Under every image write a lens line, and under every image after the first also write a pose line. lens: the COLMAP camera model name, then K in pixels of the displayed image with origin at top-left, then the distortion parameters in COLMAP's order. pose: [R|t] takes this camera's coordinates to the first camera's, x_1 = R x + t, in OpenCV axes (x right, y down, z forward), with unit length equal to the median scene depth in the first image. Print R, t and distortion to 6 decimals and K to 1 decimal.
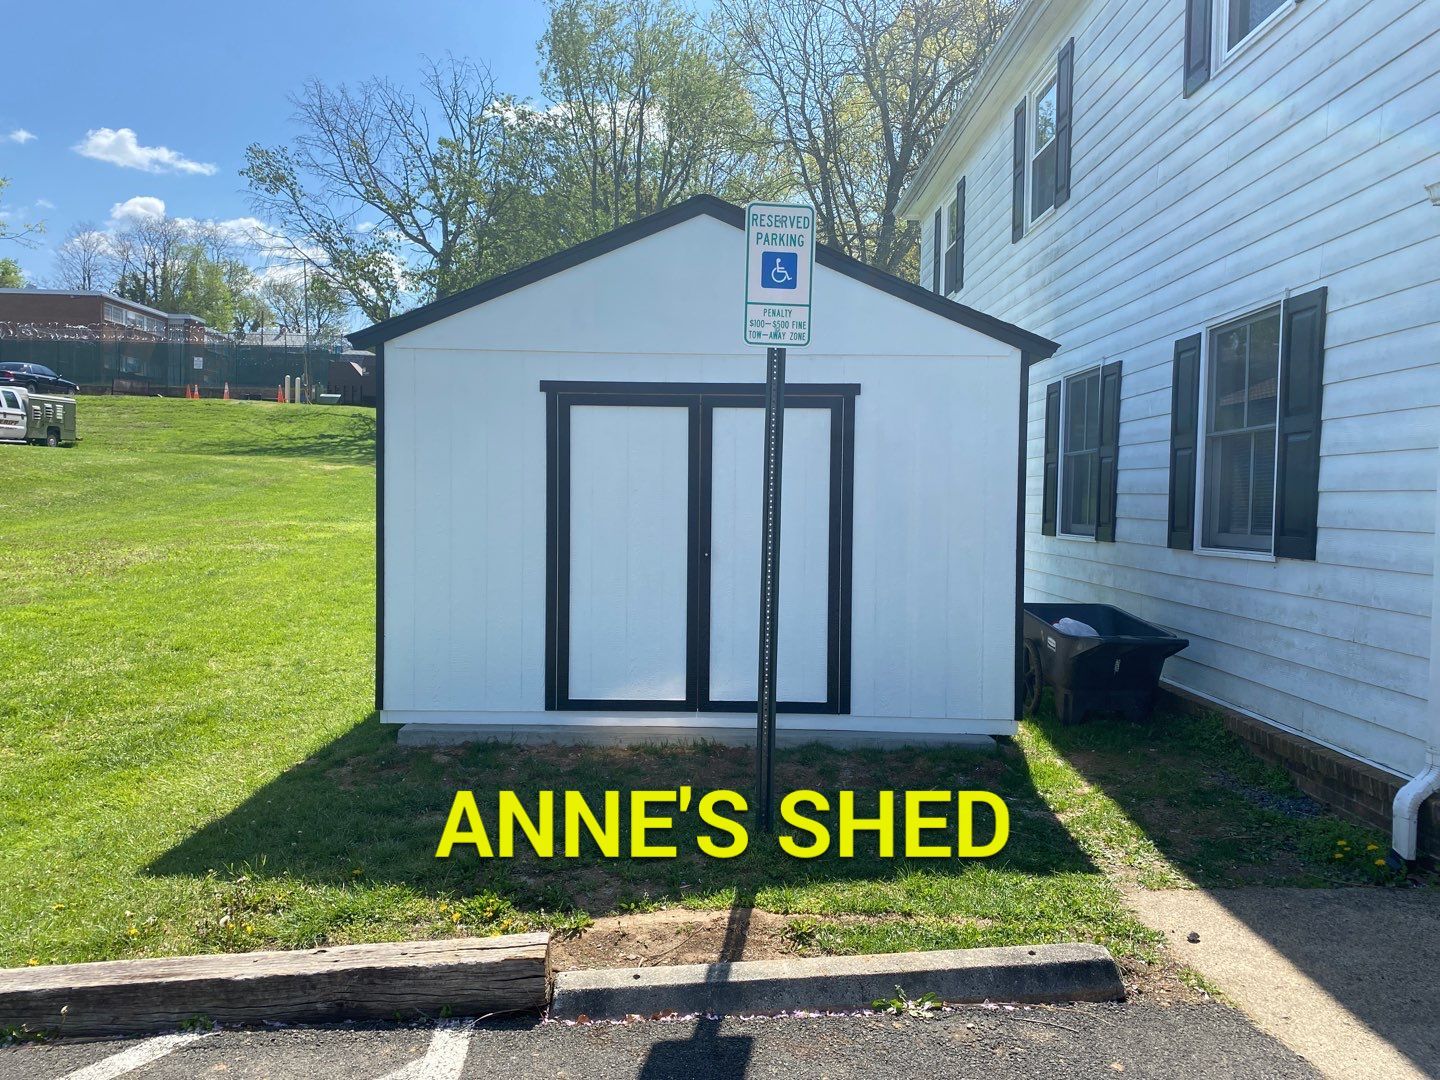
lens RADIAL K [[1083.8, 0, 719.3], [0, 1083.8, 537.1], [0, 0, 1]] dist [0.031170, -0.013009]
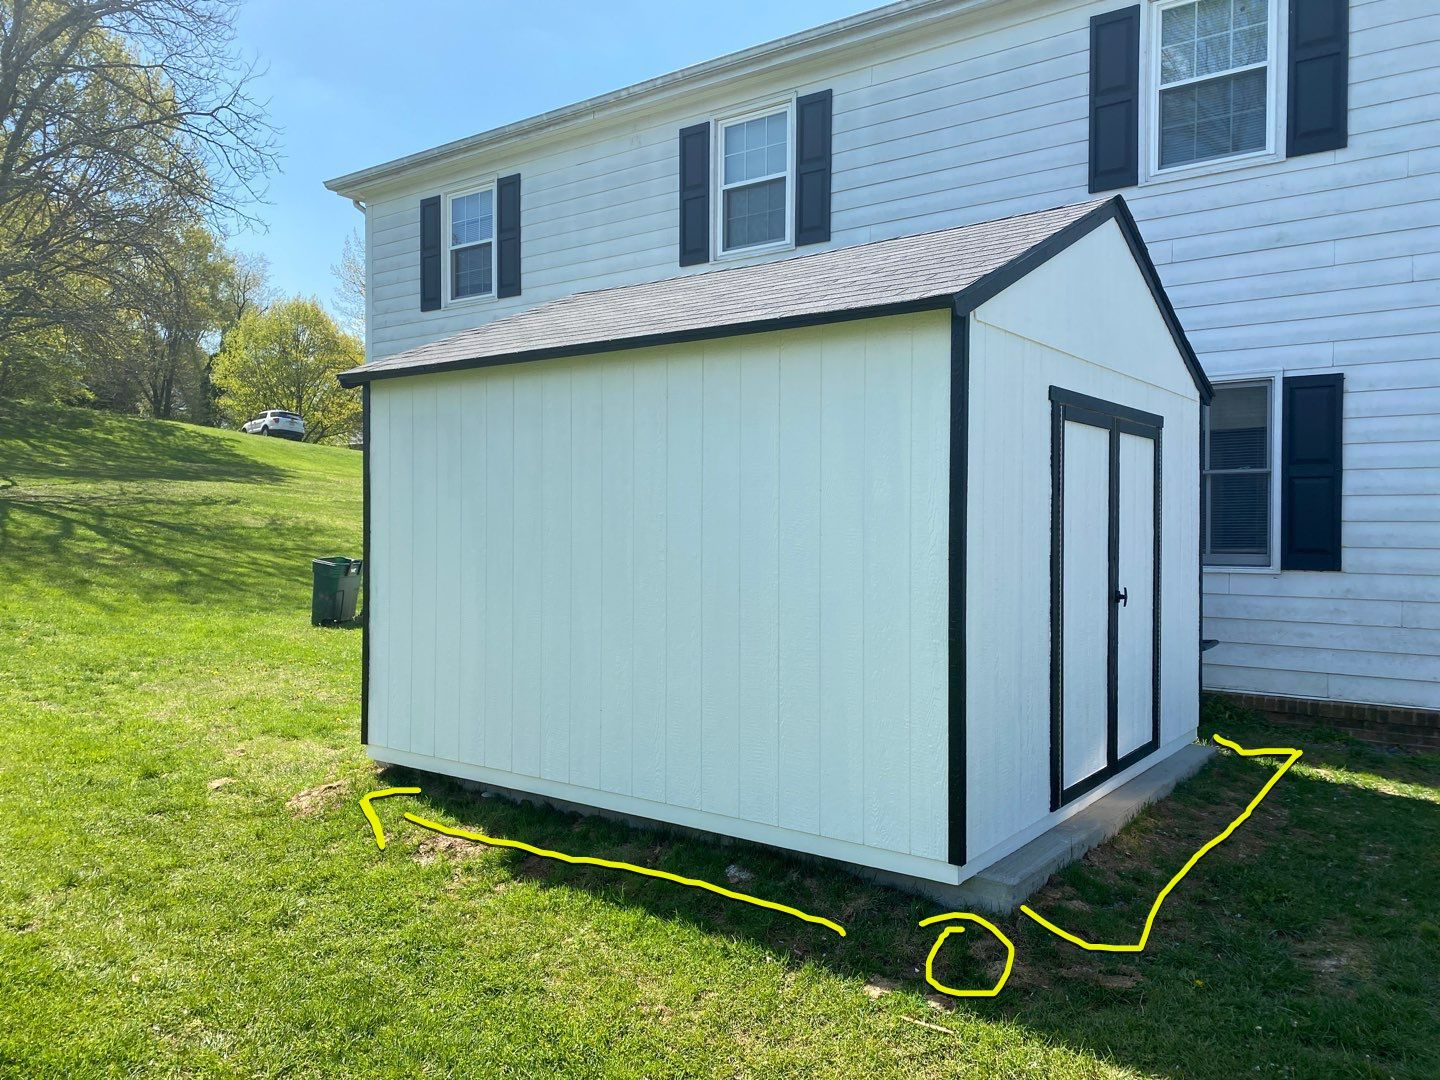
lens RADIAL K [[1083.8, 0, 723.4], [0, 1083.8, 532.6], [0, 0, 1]] dist [0.031170, -0.013009]
pose [[0.596982, -0.019368, 0.802021, -0.923906], [0.031837, 0.999493, 0.000439, -0.047700], [-0.801623, 0.025272, 0.597295, 0.727090]]
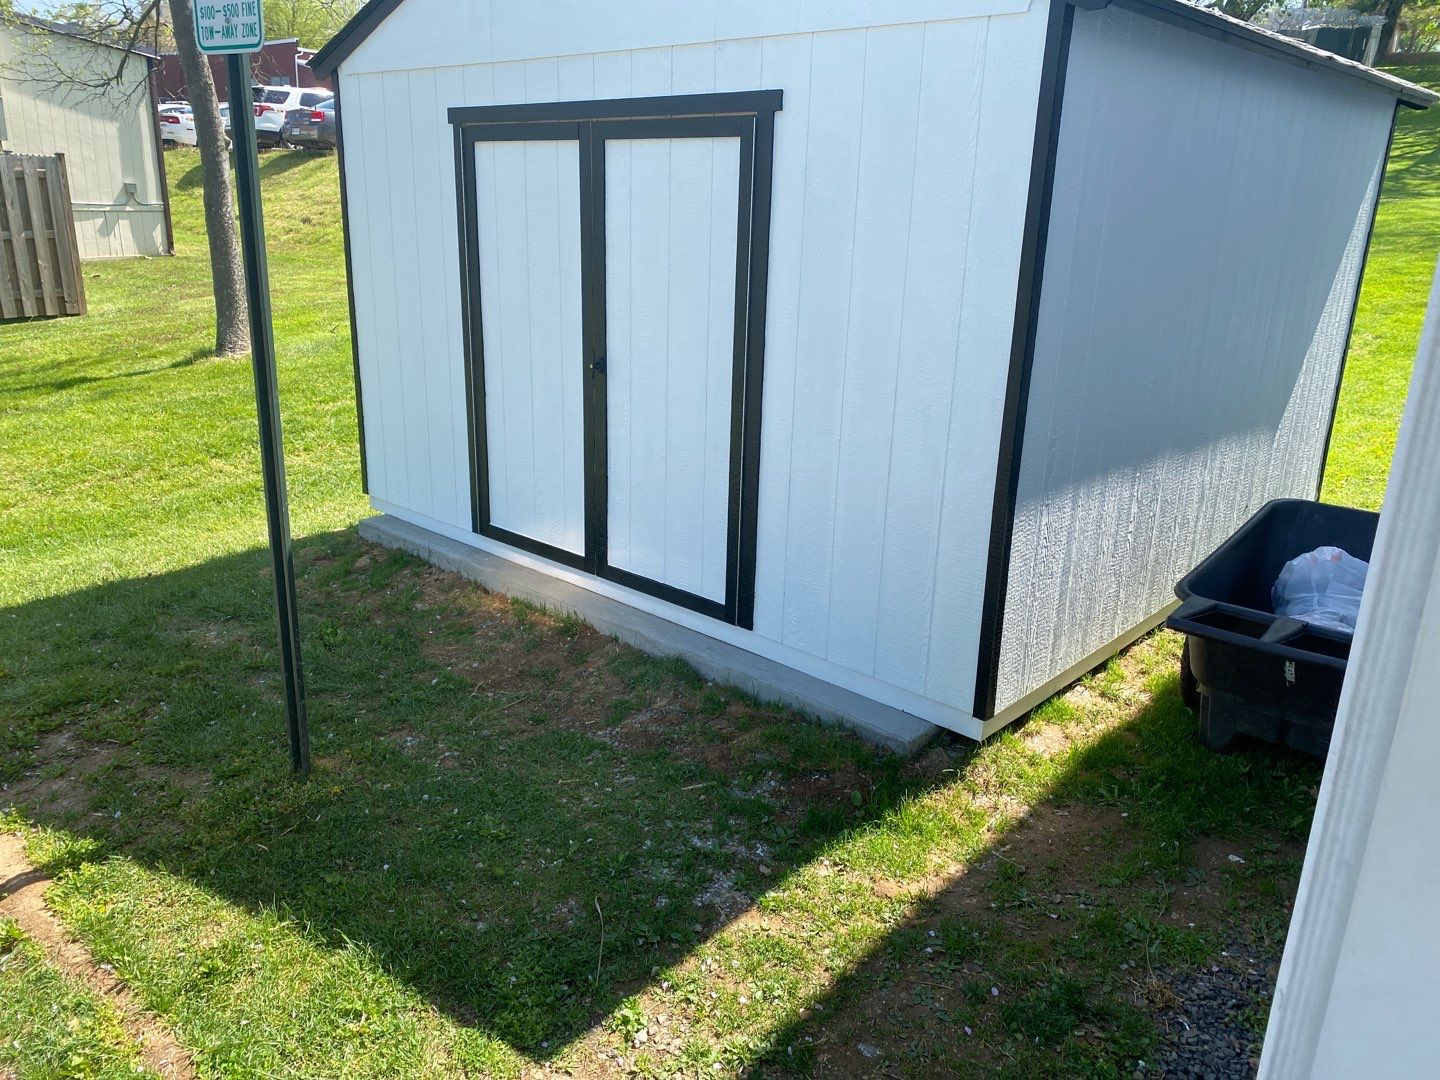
lens RADIAL K [[1083.8, 0, 722.4], [0, 1083.8, 541.3], [0, 0, 1]] dist [0.031170, -0.013009]
pose [[0.748147, 0.206666, -0.630528, 0.515133], [-0.046382, 0.964223, 0.261005, -0.060327], [0.661910, -0.166024, 0.730966, 0.522637]]
